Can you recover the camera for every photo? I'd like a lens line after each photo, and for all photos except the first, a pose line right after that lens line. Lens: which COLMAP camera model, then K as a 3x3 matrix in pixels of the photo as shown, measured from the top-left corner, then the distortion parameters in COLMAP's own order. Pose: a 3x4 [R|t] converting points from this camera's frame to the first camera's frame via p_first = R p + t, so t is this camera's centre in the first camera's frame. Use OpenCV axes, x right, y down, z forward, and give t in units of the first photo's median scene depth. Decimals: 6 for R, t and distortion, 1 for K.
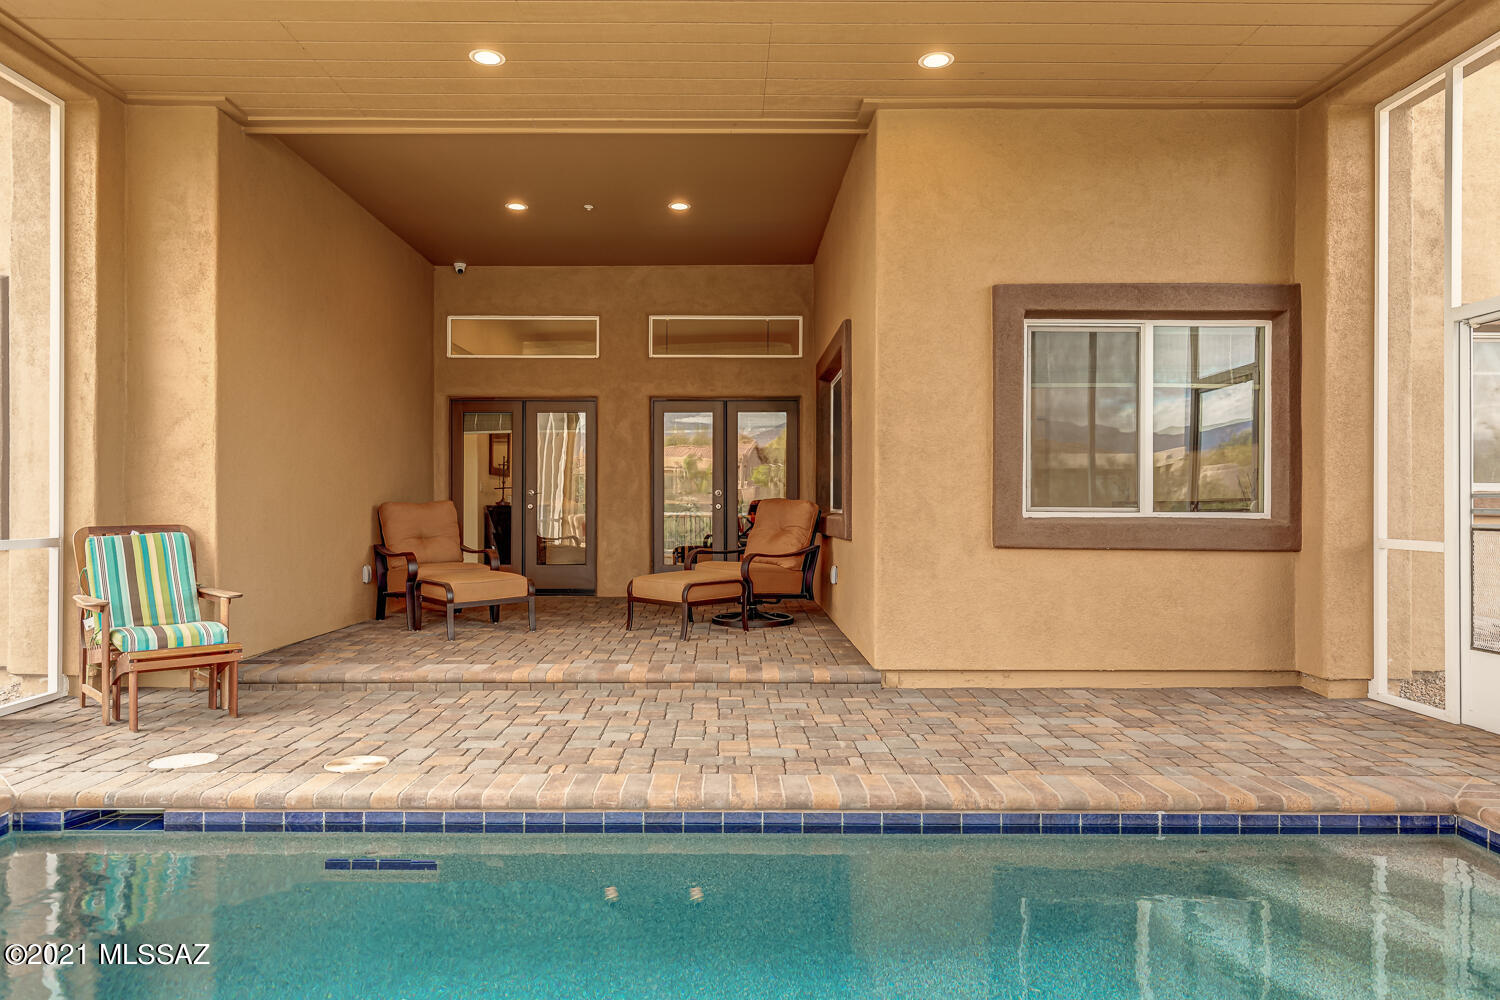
lens RADIAL K [[940.1, 0, 750.0], [0, 940.1, 500.0], [0, 0, 1]] dist [0.003061, -0.001708]
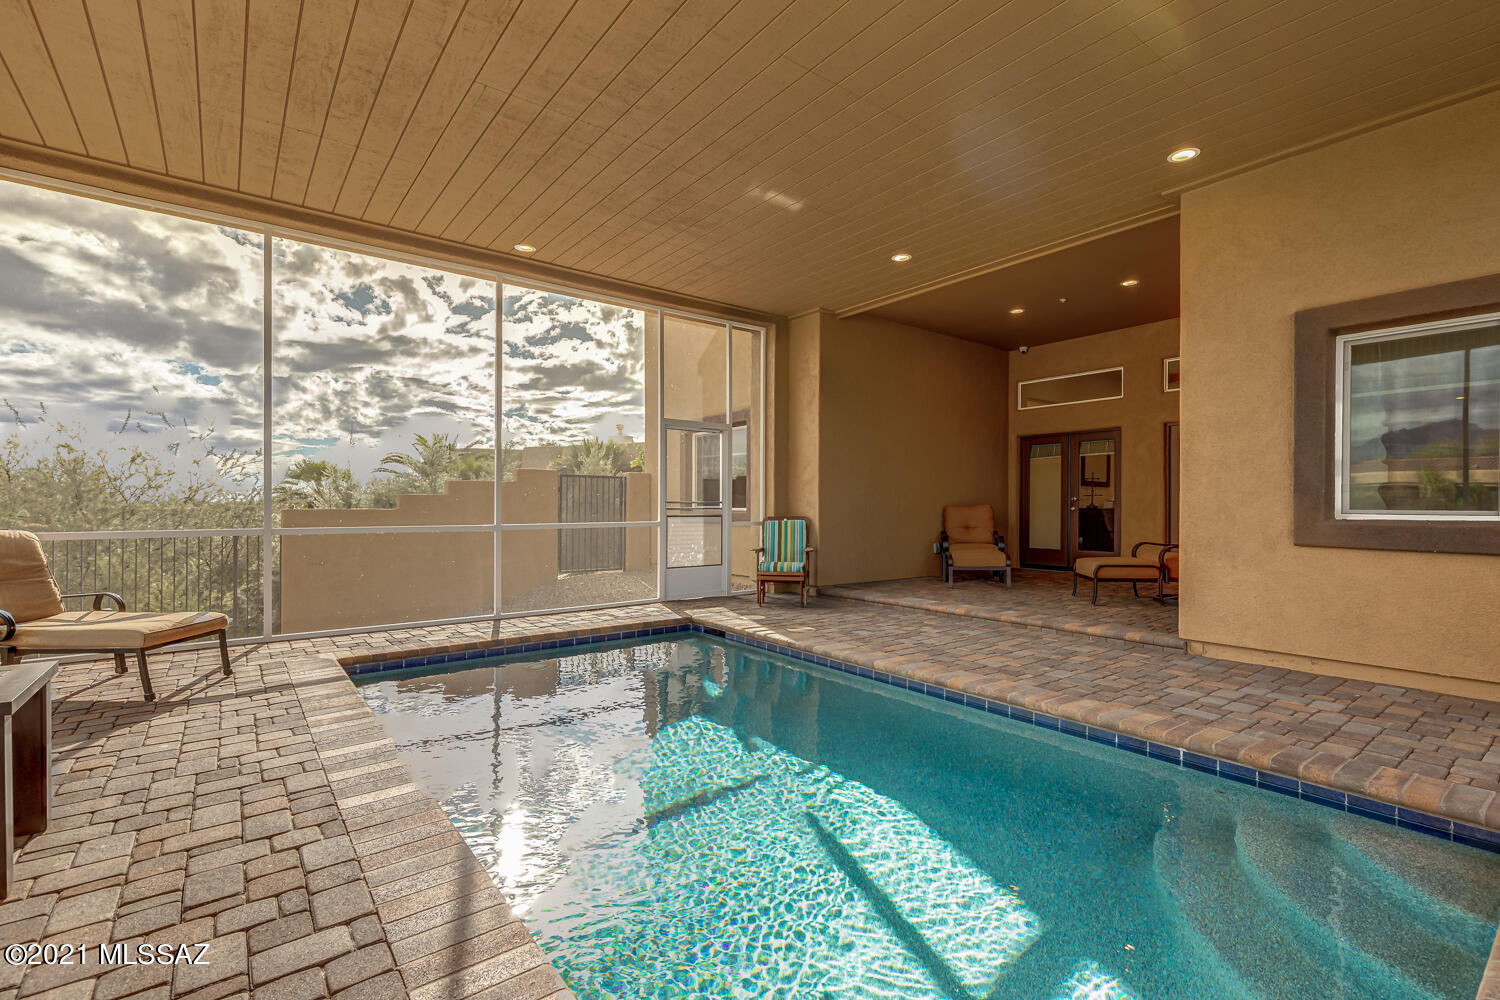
lens RADIAL K [[681.3, 0, 750.0], [0, 681.3, 500.0], [0, 0, 1]] dist [-0.001044, -0.000238]
pose [[0.603642, -0.007394, -0.797221, 0.515218], [0.002293, 0.999969, -0.007538, 0.000900], [0.797252, 0.002723, 0.603641, -0.012678]]
